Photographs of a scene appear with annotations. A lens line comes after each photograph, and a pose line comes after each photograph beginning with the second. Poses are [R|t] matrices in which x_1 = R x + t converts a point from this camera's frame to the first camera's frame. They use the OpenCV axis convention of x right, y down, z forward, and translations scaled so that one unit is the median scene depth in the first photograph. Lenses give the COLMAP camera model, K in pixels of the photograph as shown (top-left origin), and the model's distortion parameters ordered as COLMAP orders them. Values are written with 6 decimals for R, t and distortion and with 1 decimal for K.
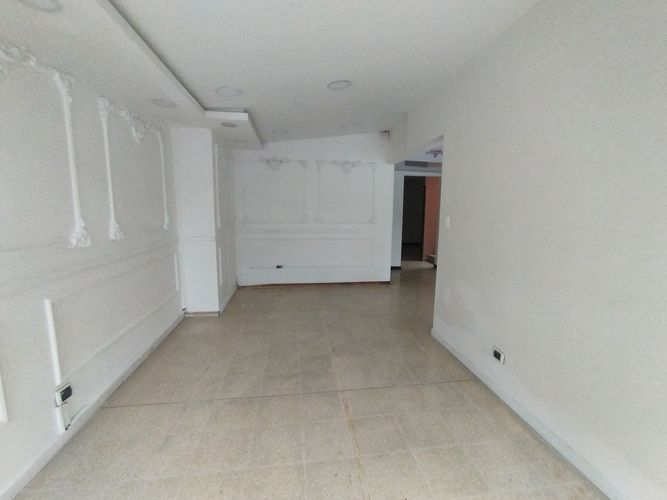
lens RADIAL K [[305.3, 0, 335.7], [0, 305.3, 250.1], [0, 0, 1]] dist [-0.031712, 0.024456]
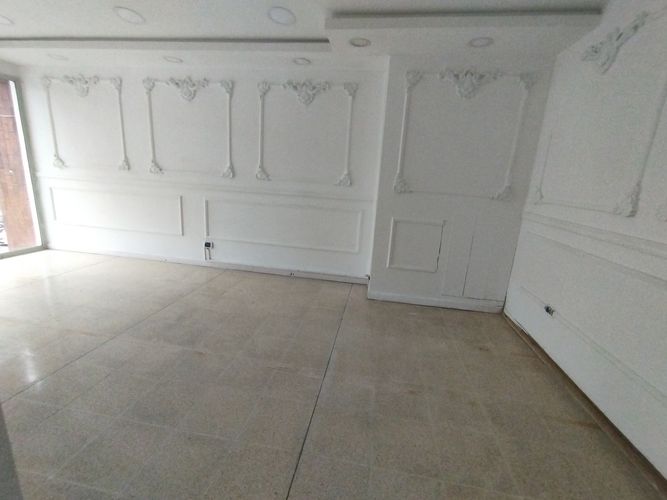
lens RADIAL K [[305.3, 0, 335.7], [0, 305.3, 250.1], [0, 0, 1]] dist [-0.031712, 0.024456]
pose [[-0.301009, 0.187944, -0.934918, 0.449853], [-0.199942, 0.946157, 0.254577, -0.115061], [0.932425, 0.263559, -0.247224, 1.272021]]
